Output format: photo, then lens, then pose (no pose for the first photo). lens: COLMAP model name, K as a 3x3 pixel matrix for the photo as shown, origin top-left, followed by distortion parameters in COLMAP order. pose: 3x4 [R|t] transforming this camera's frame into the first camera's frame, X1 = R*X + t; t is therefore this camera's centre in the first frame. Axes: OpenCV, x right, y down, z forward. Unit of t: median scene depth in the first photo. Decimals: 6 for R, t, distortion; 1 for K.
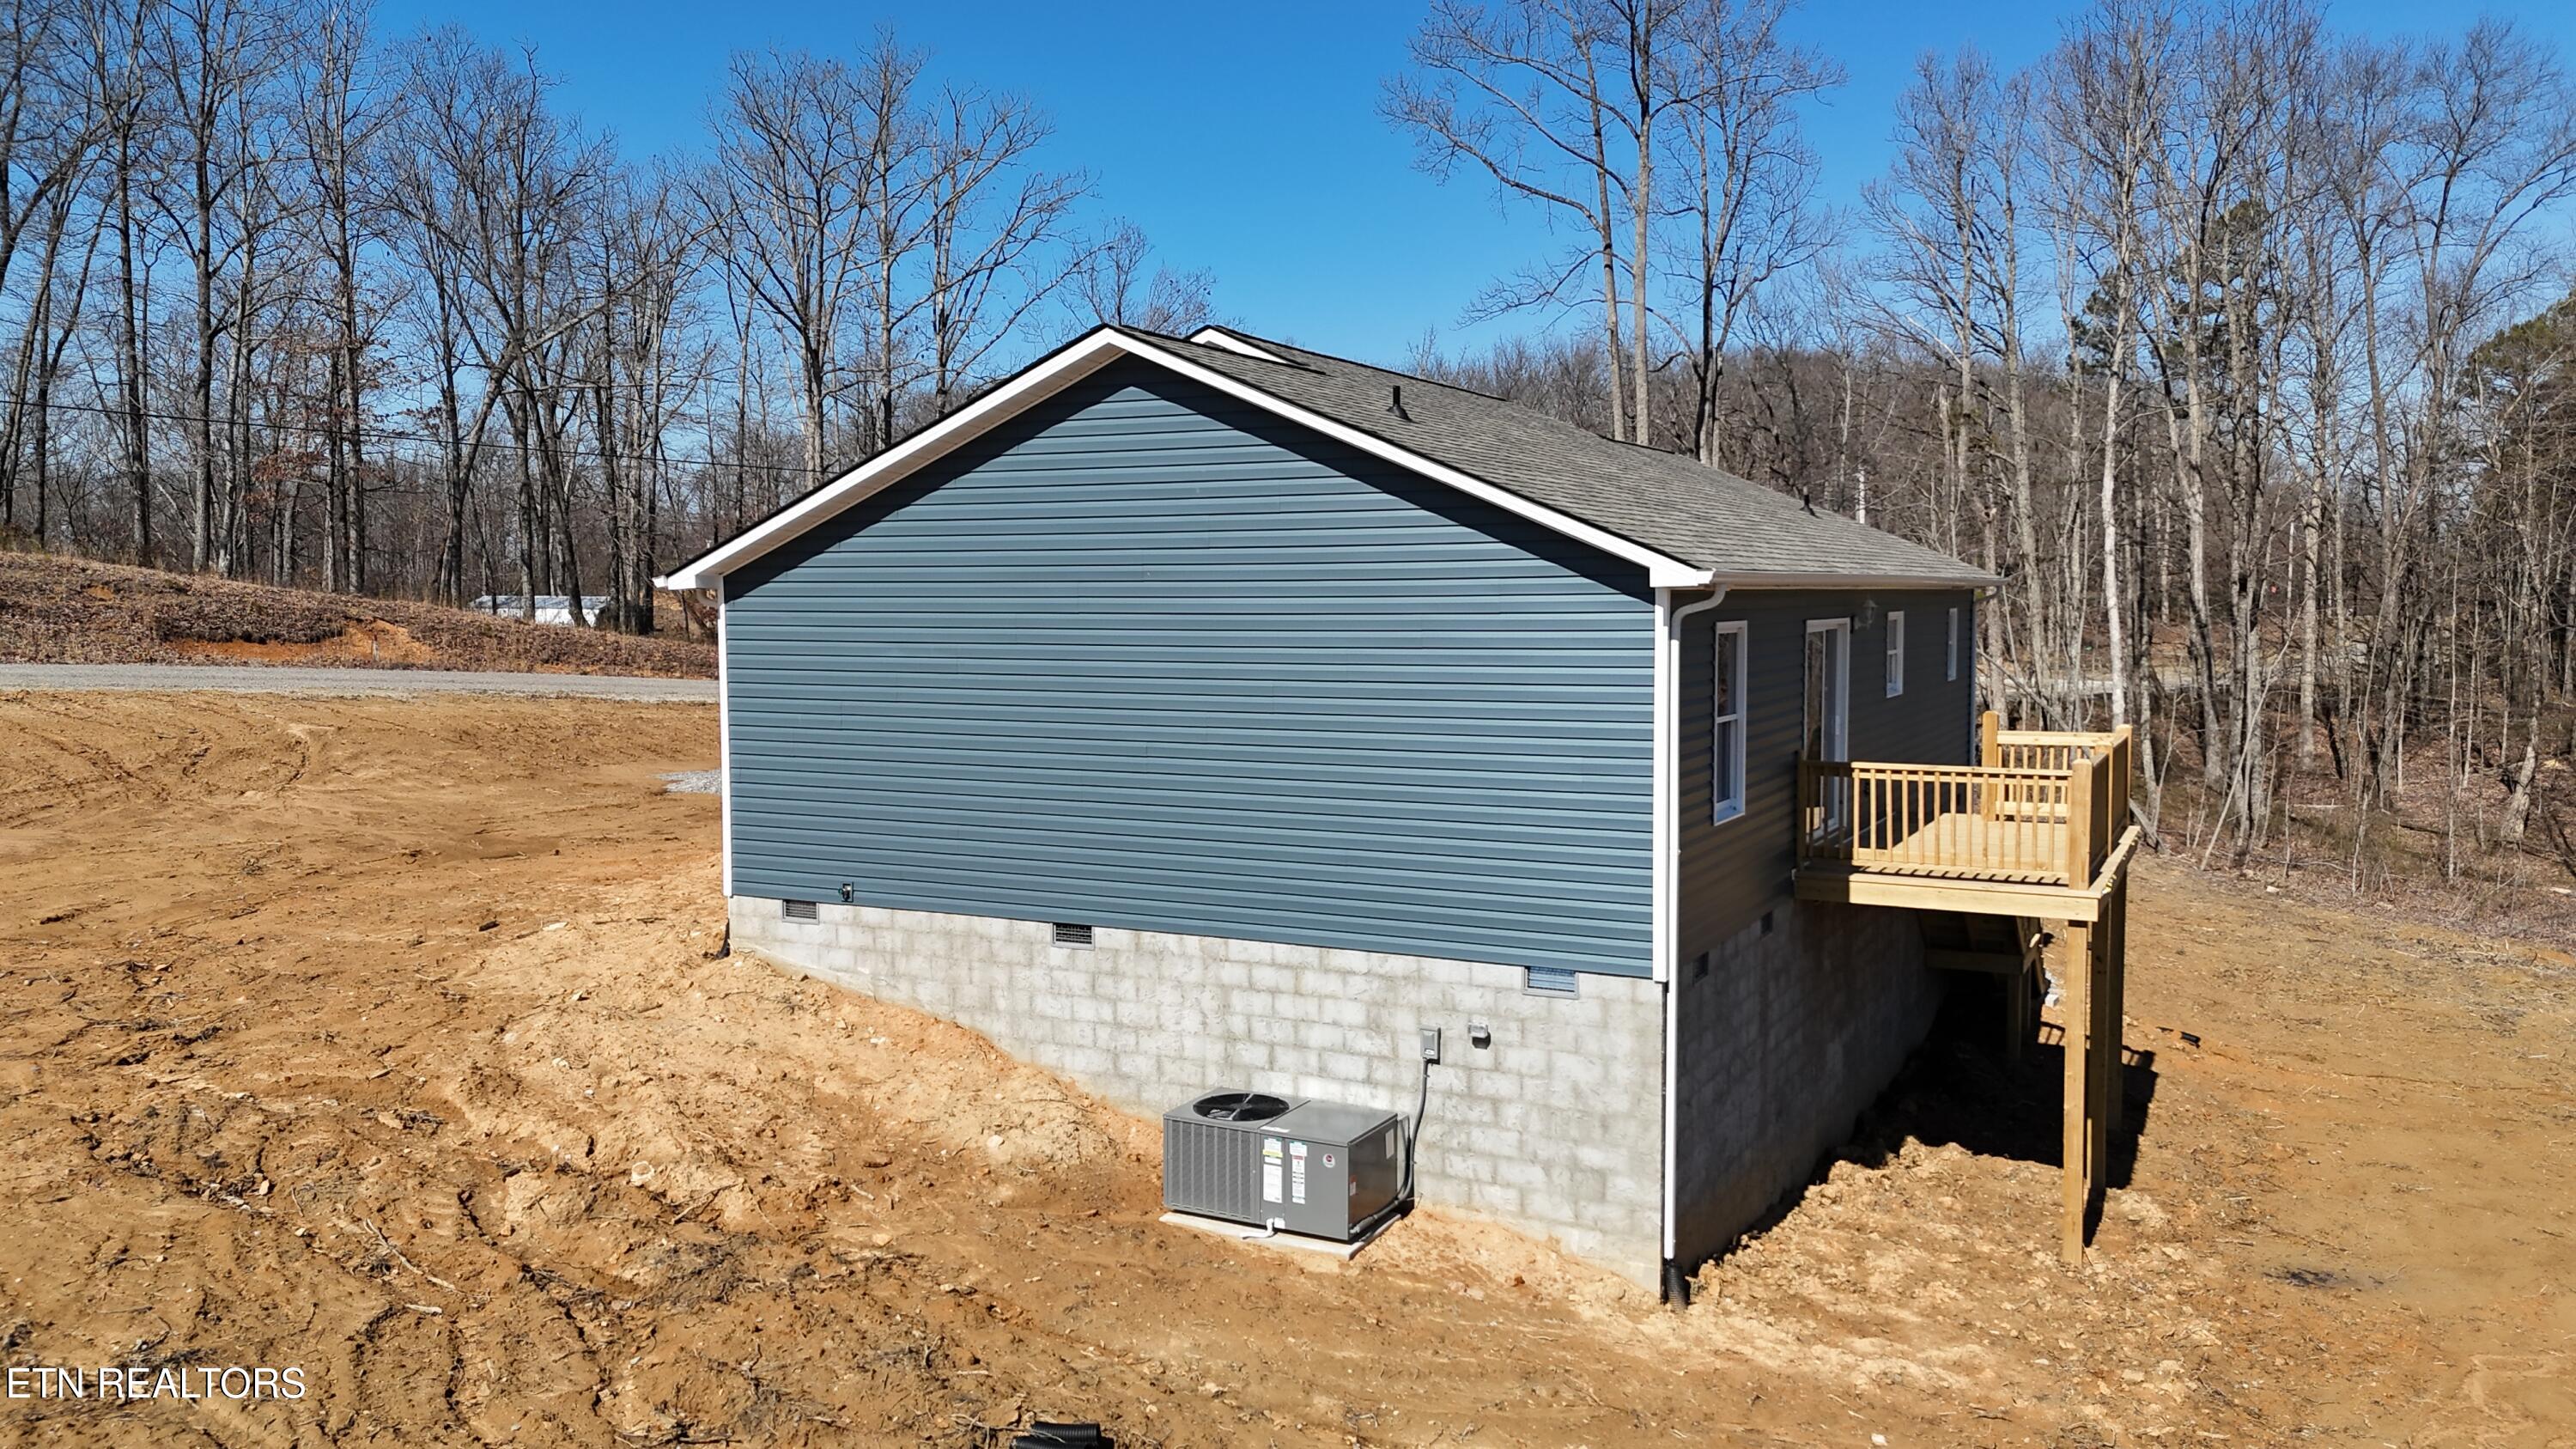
lens RADIAL K [[1872.2, 0, 1291.1], [0, 1872.2, 711.6], [0, 0, 1]] dist [0.042175, -0.019559]
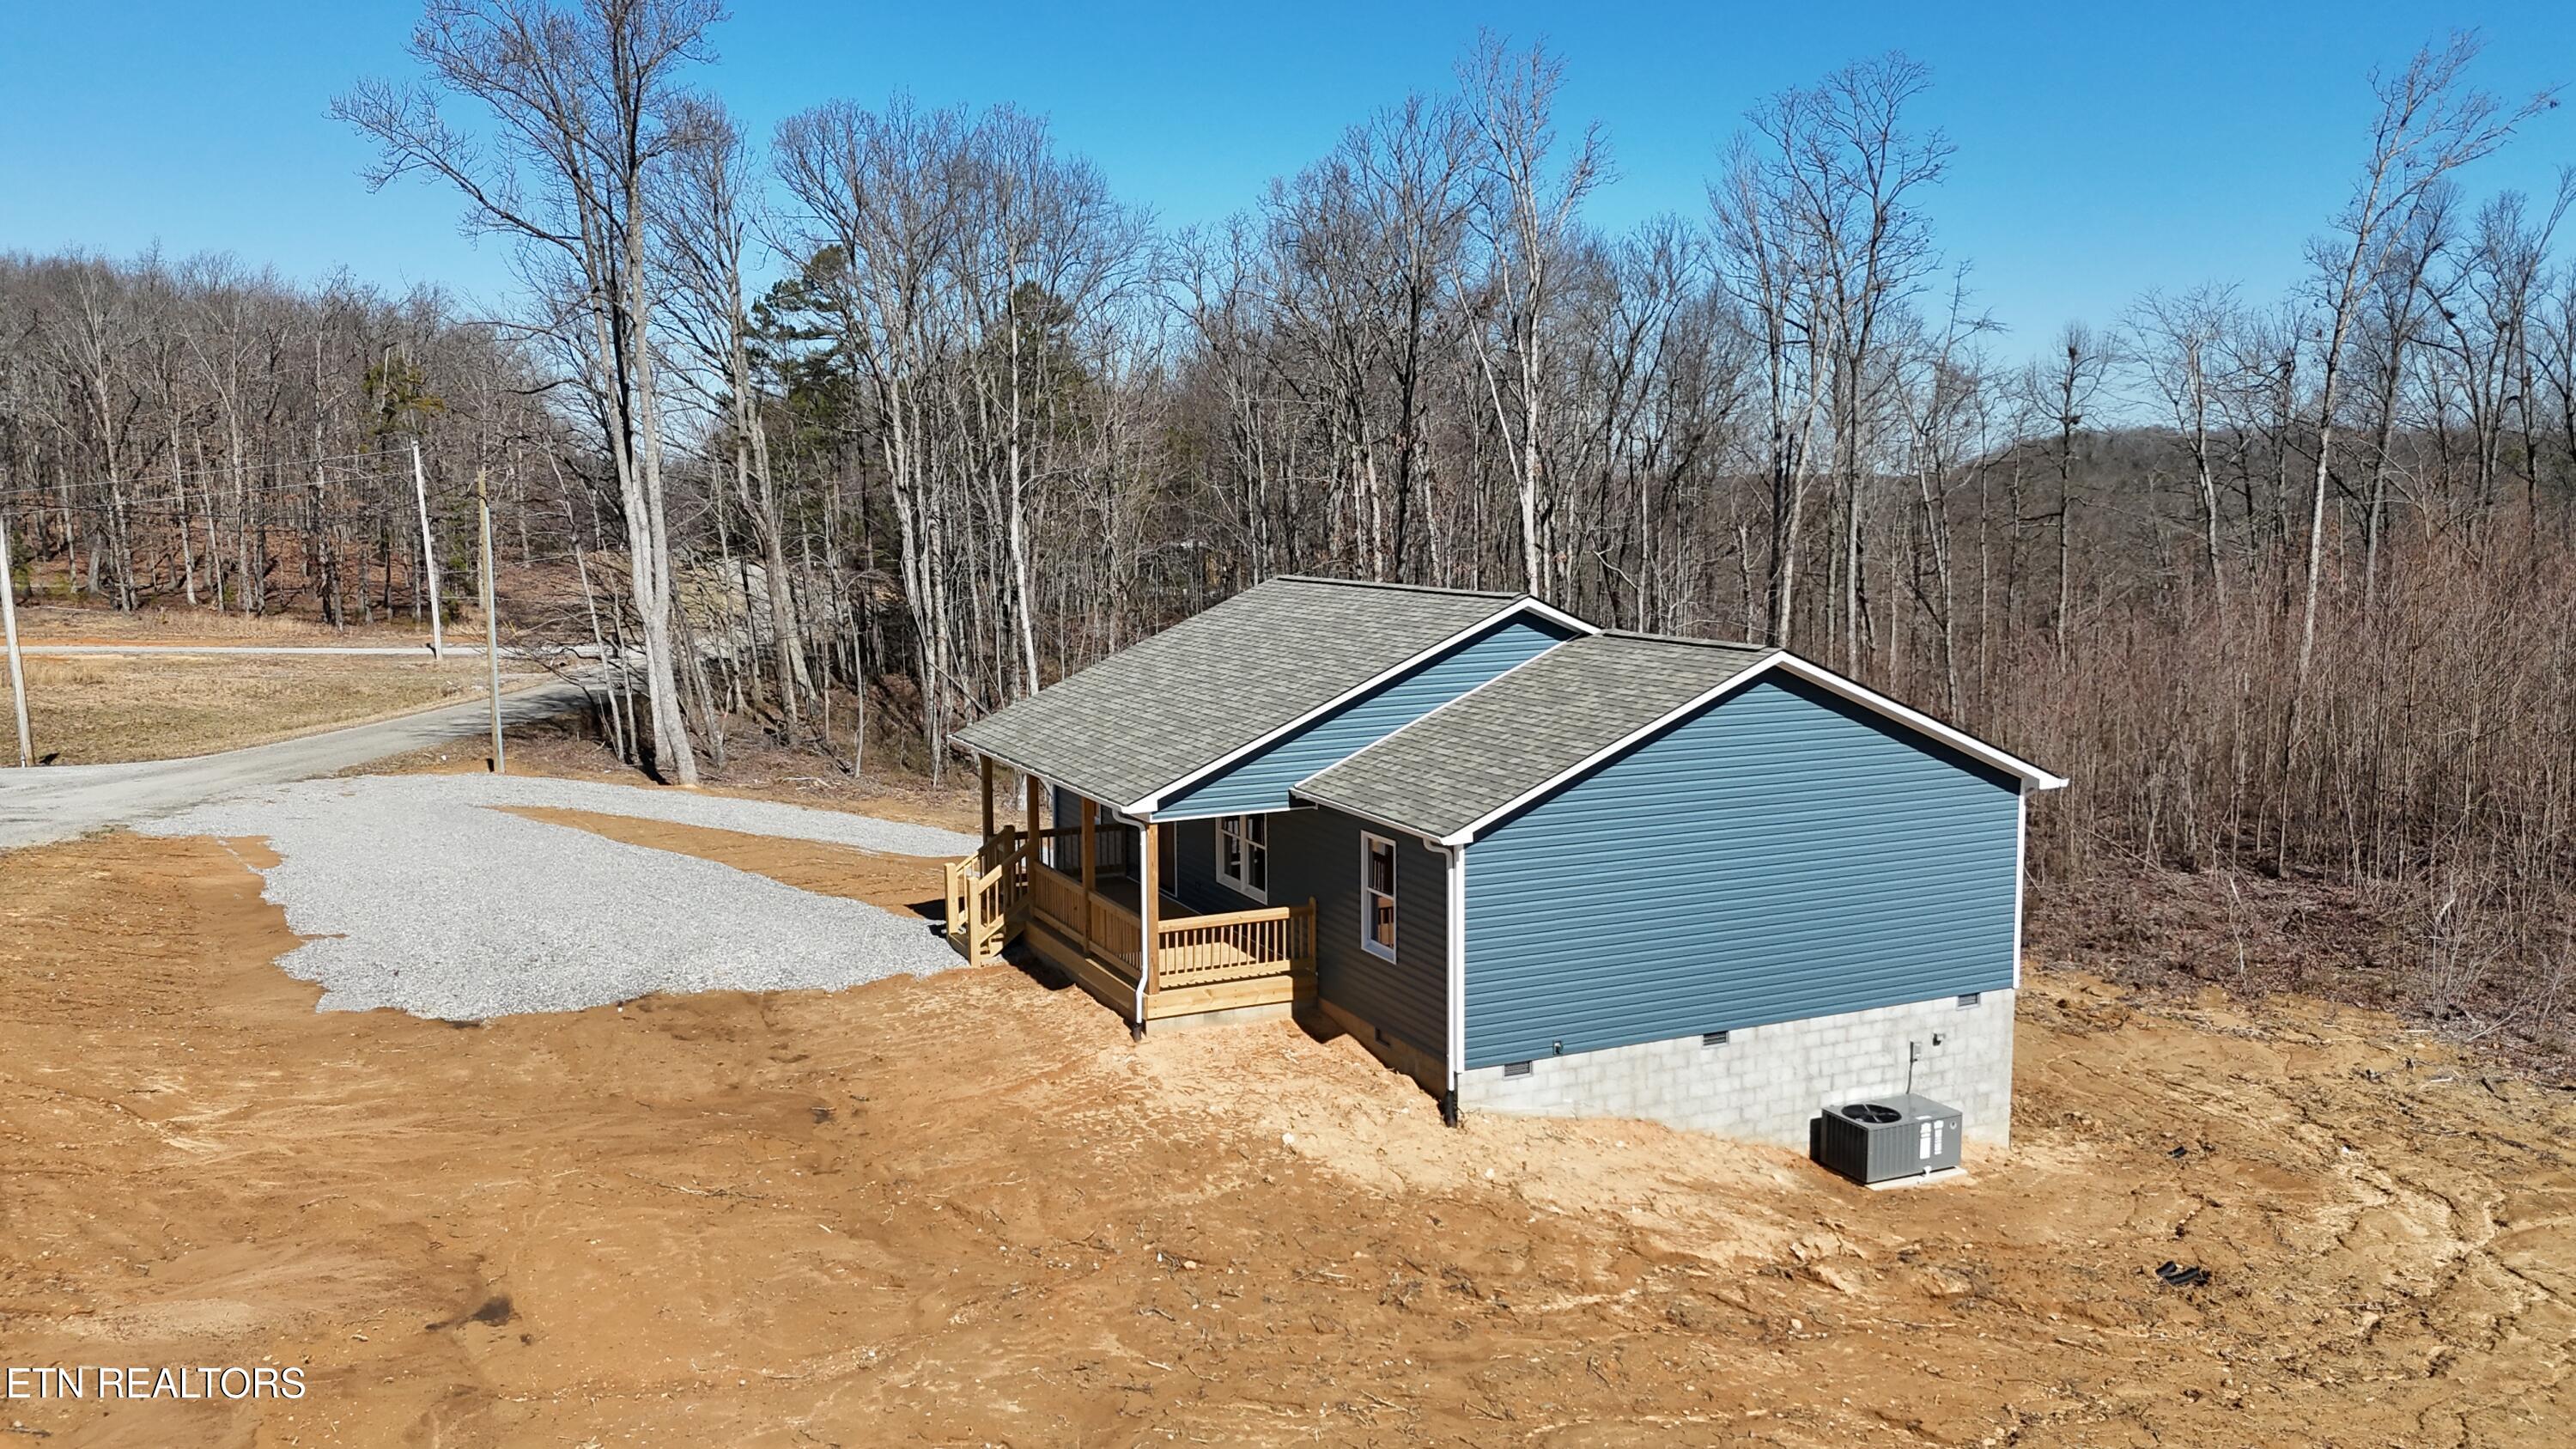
lens RADIAL K [[1872.2, 0, 1287.3], [0, 1872.2, 730.3], [0, 0, 1]] dist [0.042175, -0.019559]
pose [[0.625623, -0.101043, 0.773554, -1.543847], [0.057157, 0.994849, 0.083723, -0.287608], [-0.778029, -0.008165, 0.628176, 0.329957]]
